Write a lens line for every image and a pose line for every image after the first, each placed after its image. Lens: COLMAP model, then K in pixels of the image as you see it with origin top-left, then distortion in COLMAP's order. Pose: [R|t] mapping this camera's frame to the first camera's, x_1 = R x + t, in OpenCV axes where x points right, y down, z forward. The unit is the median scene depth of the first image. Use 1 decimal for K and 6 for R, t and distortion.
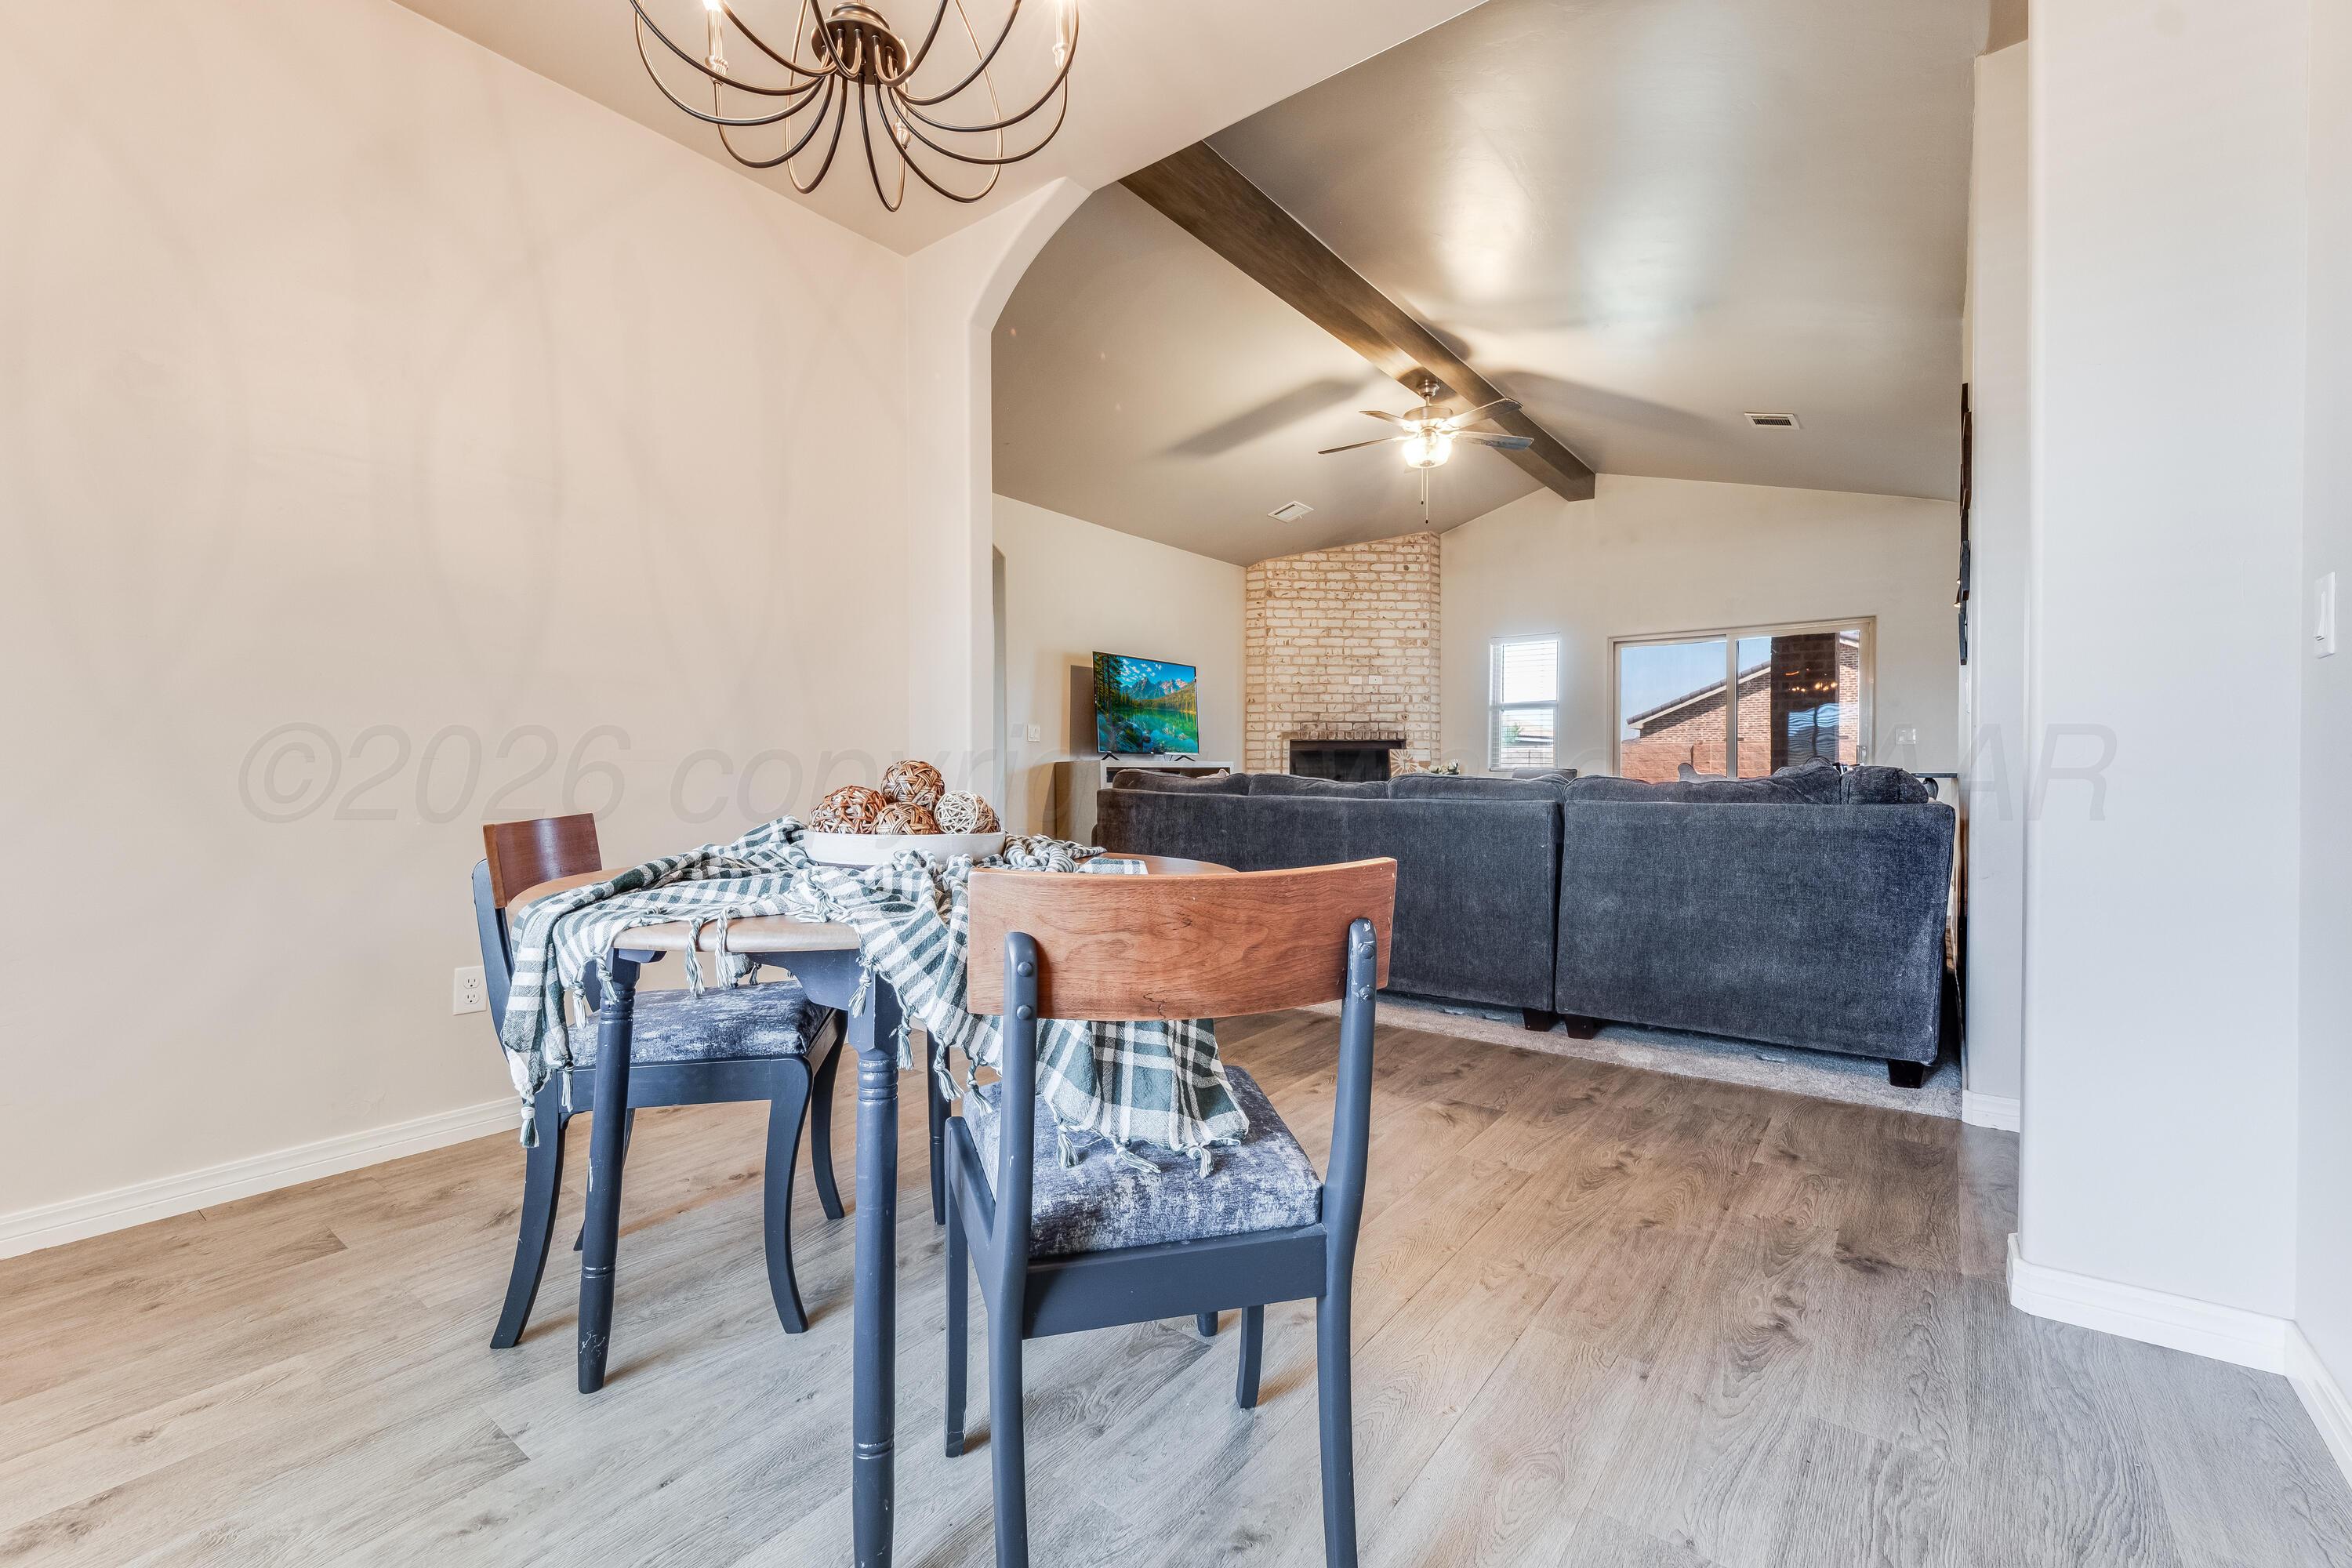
lens RADIAL K [[993.7, 0, 1166.1], [0, 993.7, 785.1], [0, 0, 1]] dist [0.003853, -0.000339]
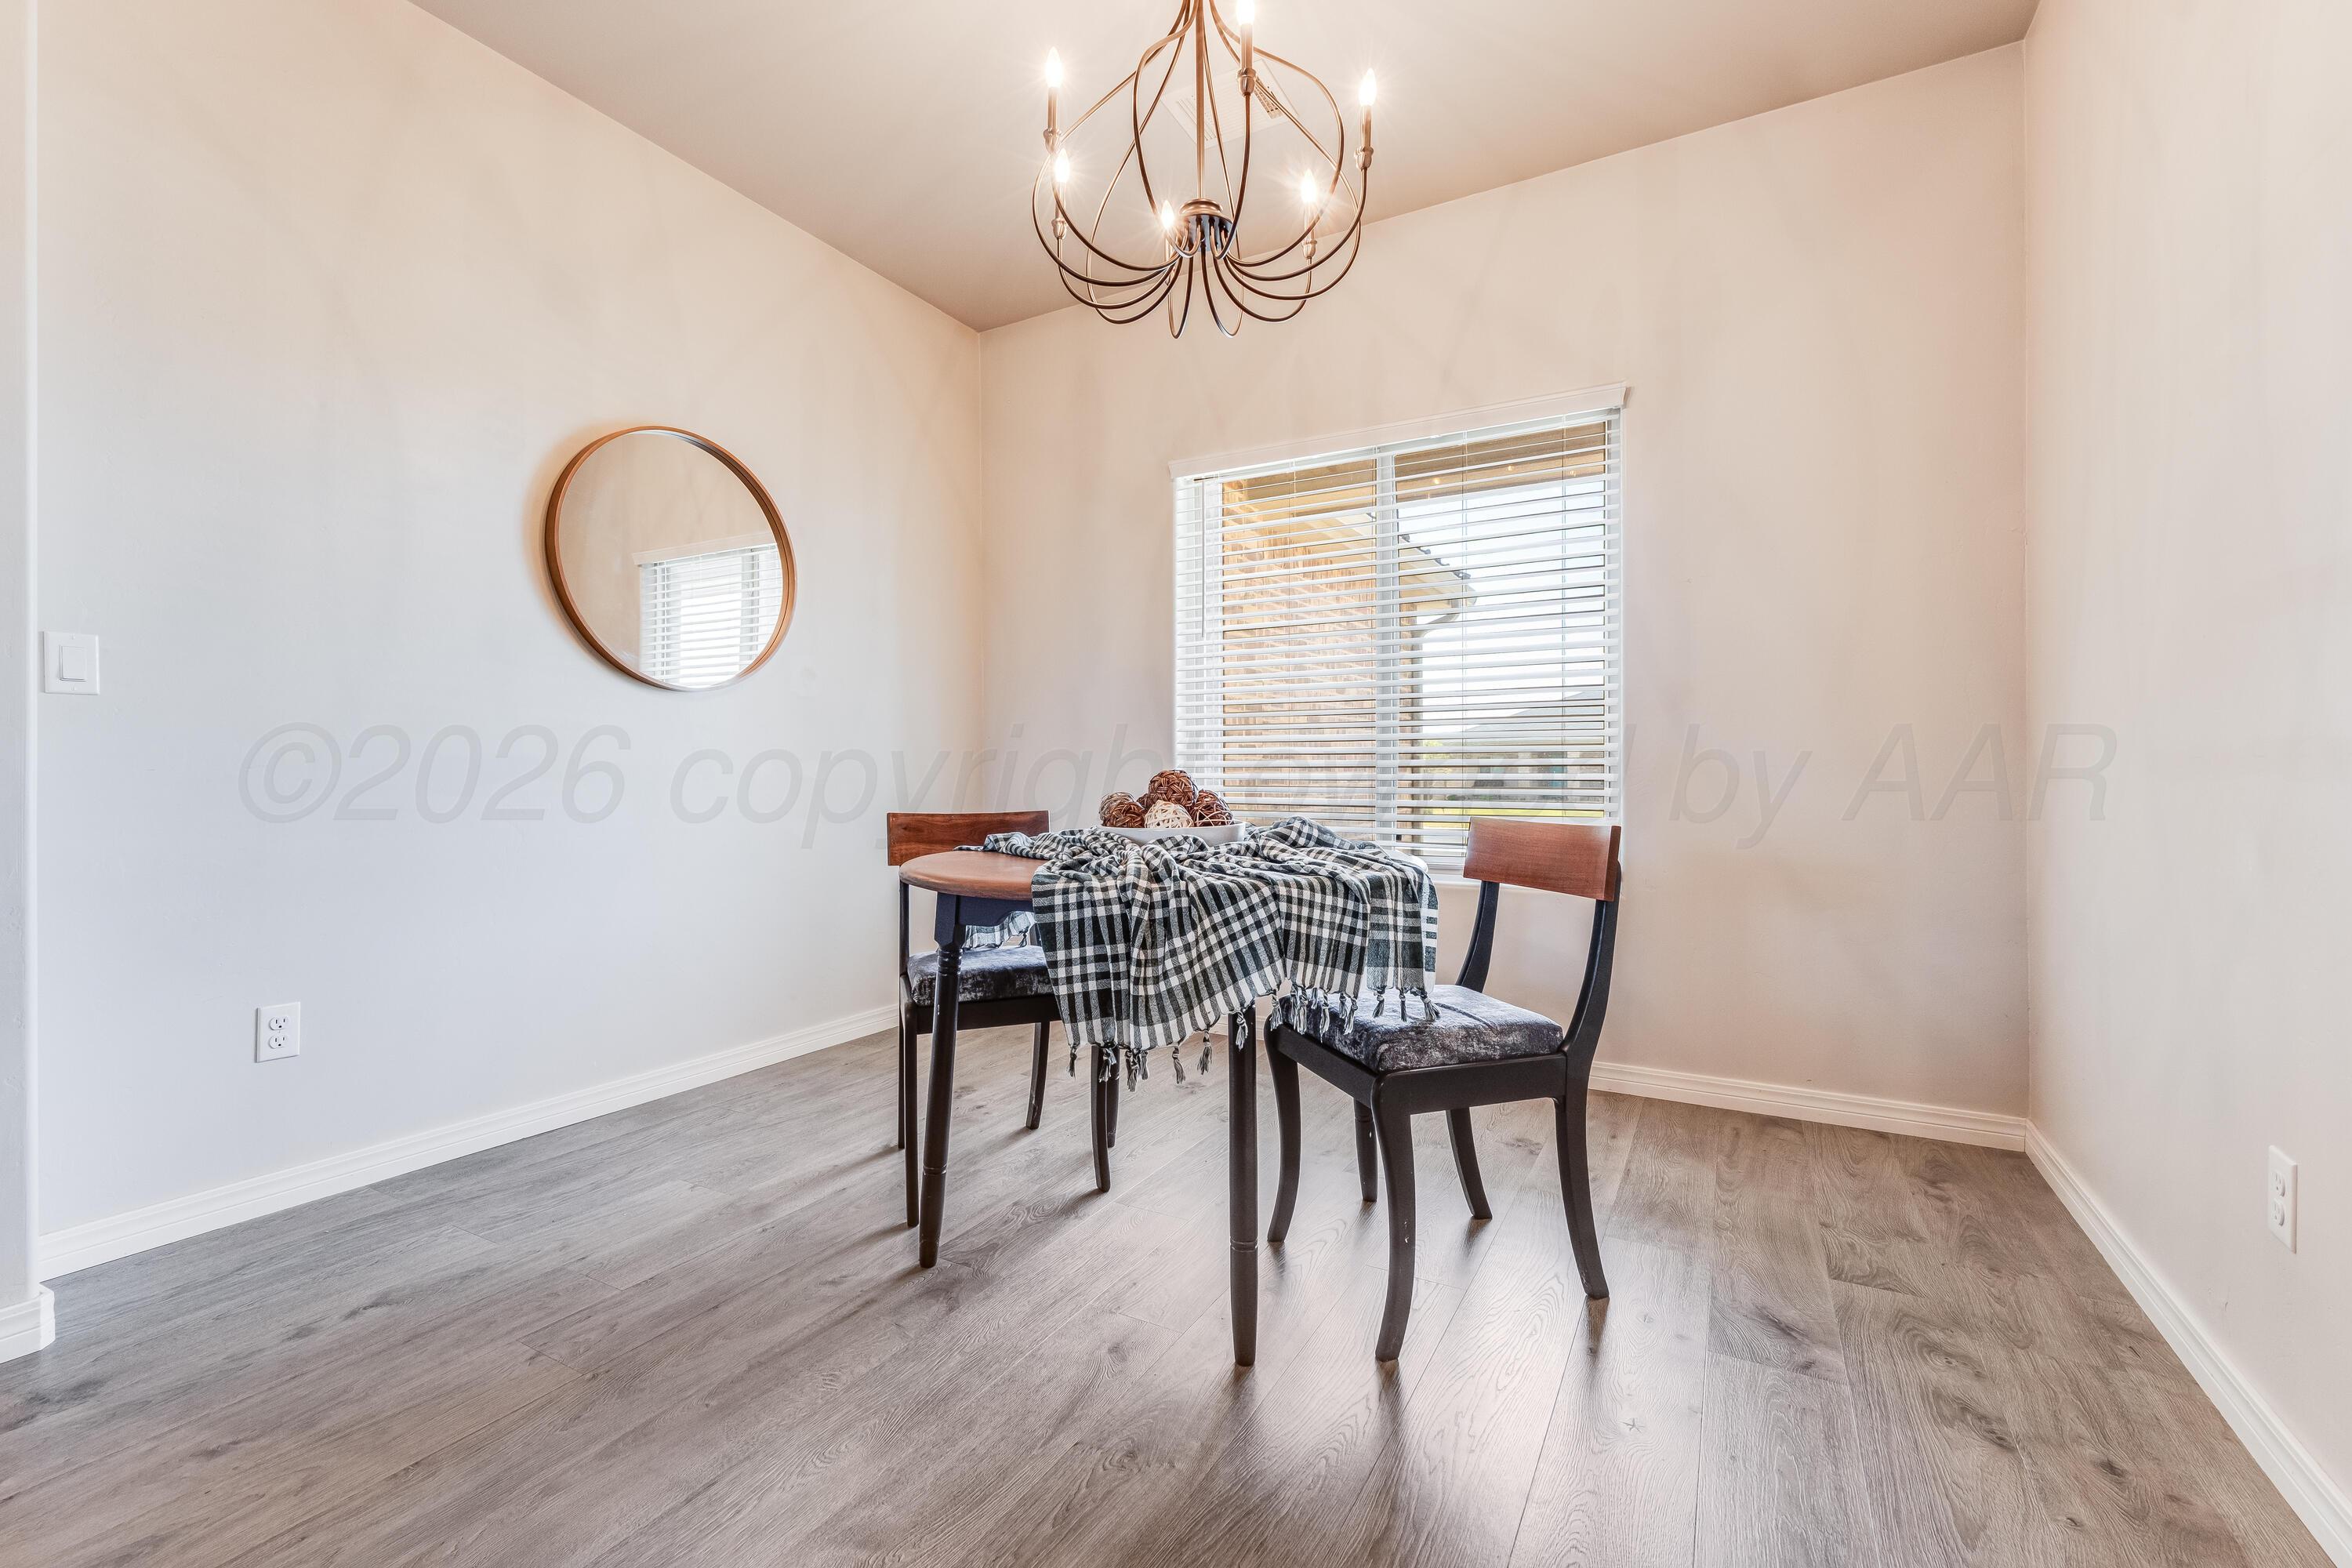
lens RADIAL K [[993.7, 0, 1166.1], [0, 993.7, 785.1], [0, 0, 1]] dist [0.003853, -0.000339]
pose [[-0.989633, 0.001805, -0.143609, -0.063560], [-0.001692, 0.999705, 0.024226, -0.032989], [0.143610, 0.024218, -0.989338, 2.094817]]
